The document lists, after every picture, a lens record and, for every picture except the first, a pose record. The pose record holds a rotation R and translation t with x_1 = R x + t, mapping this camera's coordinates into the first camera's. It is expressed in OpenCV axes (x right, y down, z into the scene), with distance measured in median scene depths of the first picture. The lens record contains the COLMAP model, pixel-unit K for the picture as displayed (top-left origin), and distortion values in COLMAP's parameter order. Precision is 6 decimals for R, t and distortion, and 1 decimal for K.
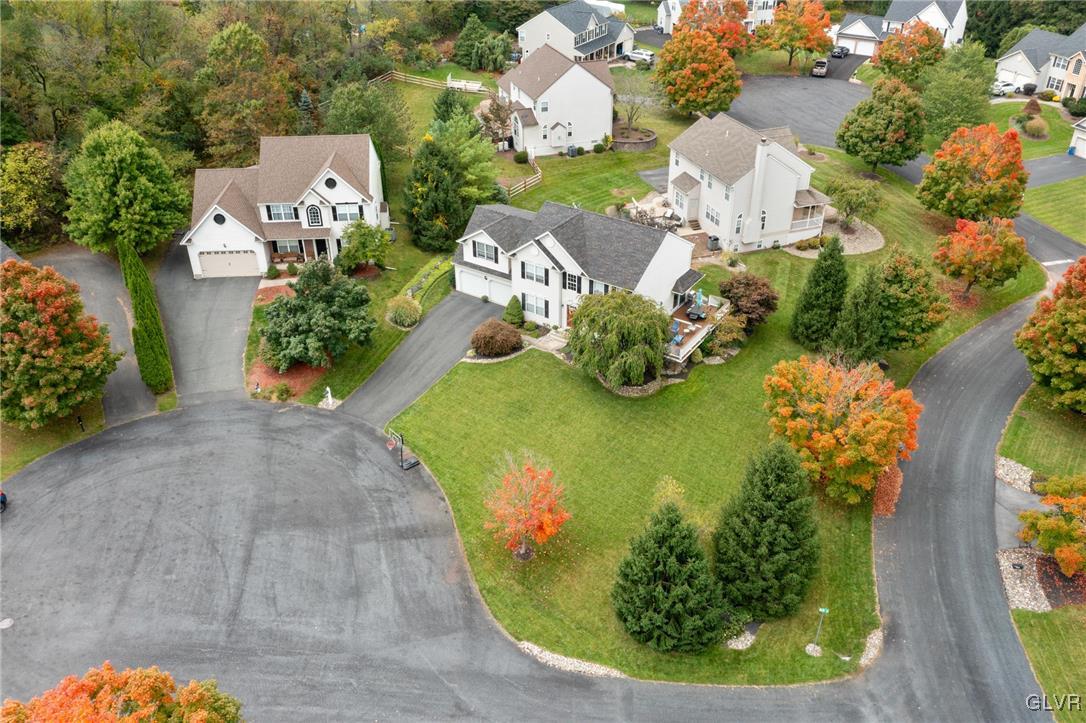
lens RADIAL K [[862.4, 0, 546.6], [0, 862.4, 359.6], [0, 0, 1]] dist [-0.007165, -0.006378]
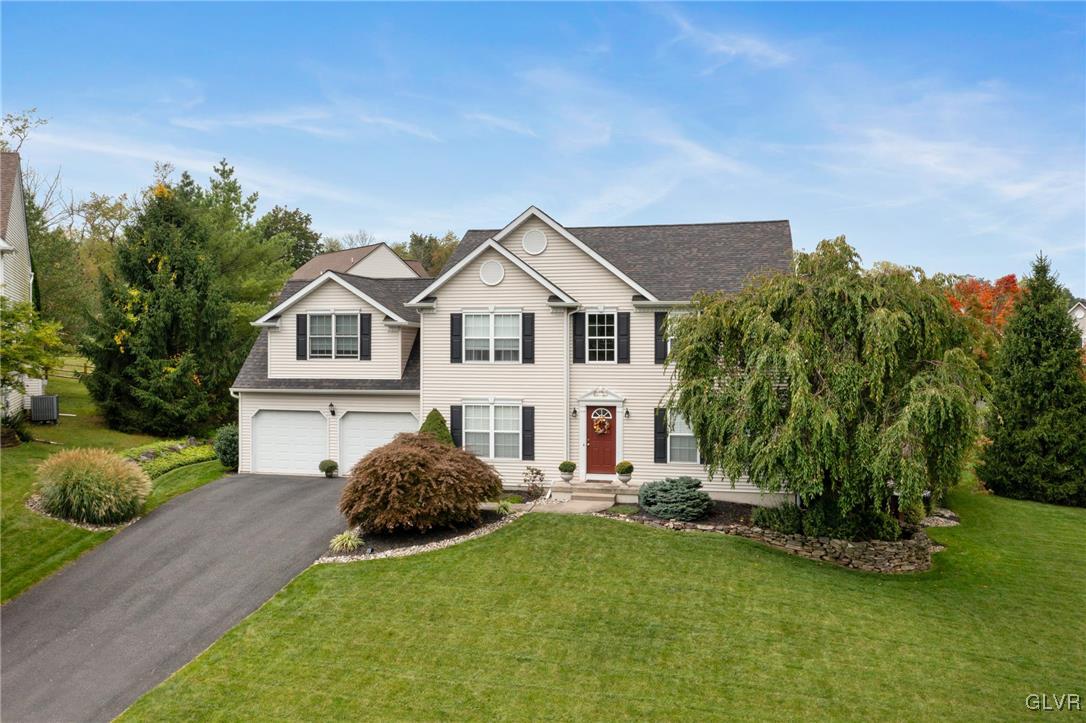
lens RADIAL K [[862.4, 0, 546.6], [0, 862.4, 359.6], [0, 0, 1]] dist [-0.007165, -0.006378]
pose [[0.928518, -0.003068, 0.371275, -0.130391], [0.195842, 0.853592, -0.482728, 0.095298], [-0.315436, 0.520933, 0.793177, 0.681923]]
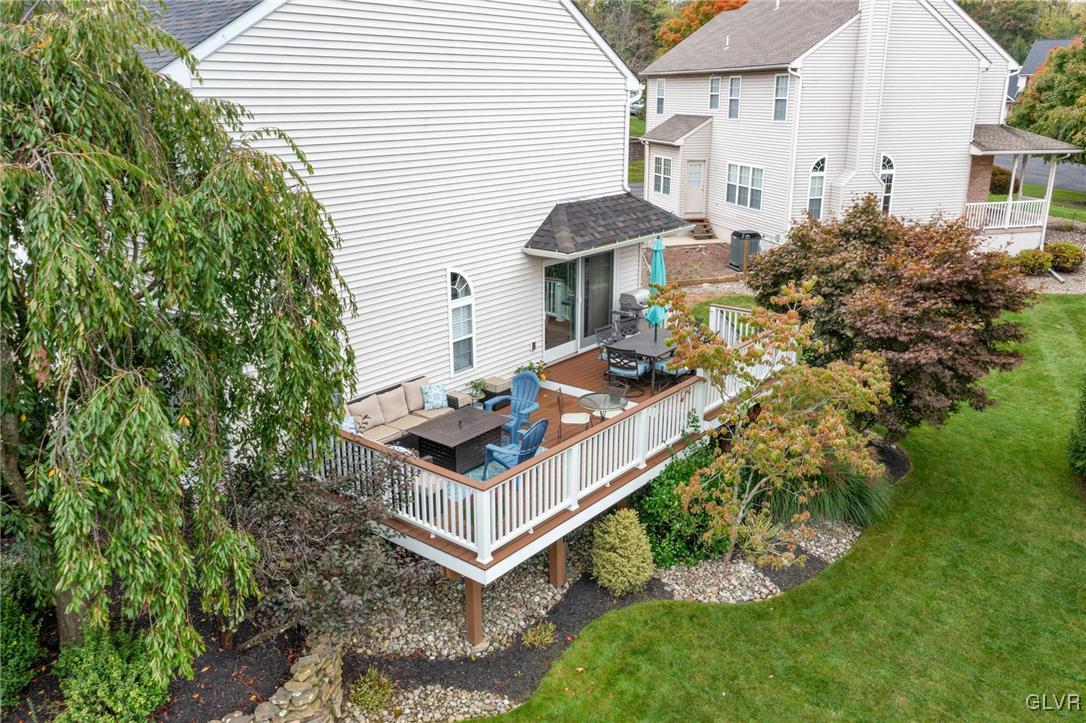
lens RADIAL K [[862.4, 0, 546.6], [0, 862.4, 359.6], [0, 0, 1]] dist [-0.007165, -0.006378]
pose [[0.996961, 0.025739, -0.073522, 0.166840], [-0.043713, 0.966071, -0.254550, 0.003189], [0.064476, 0.256990, 0.964261, 0.795330]]
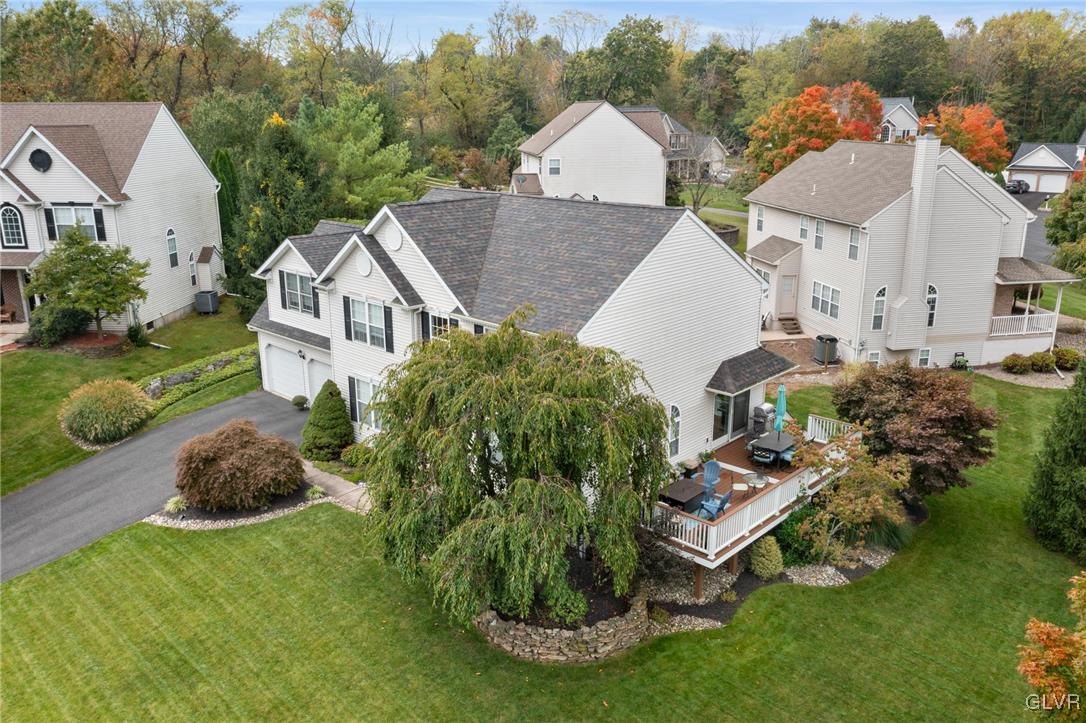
lens RADIAL K [[856.8, 0, 543.0], [0, 856.8, 361.5], [0, 0, 1]] dist [-0.006213, -0.004639]
pose [[0.987185, 0.044825, -0.153154, 0.130450], [-0.084853, 0.960262, -0.265888, 0.019054], [0.135150, 0.275476, 0.951760, 0.614327]]
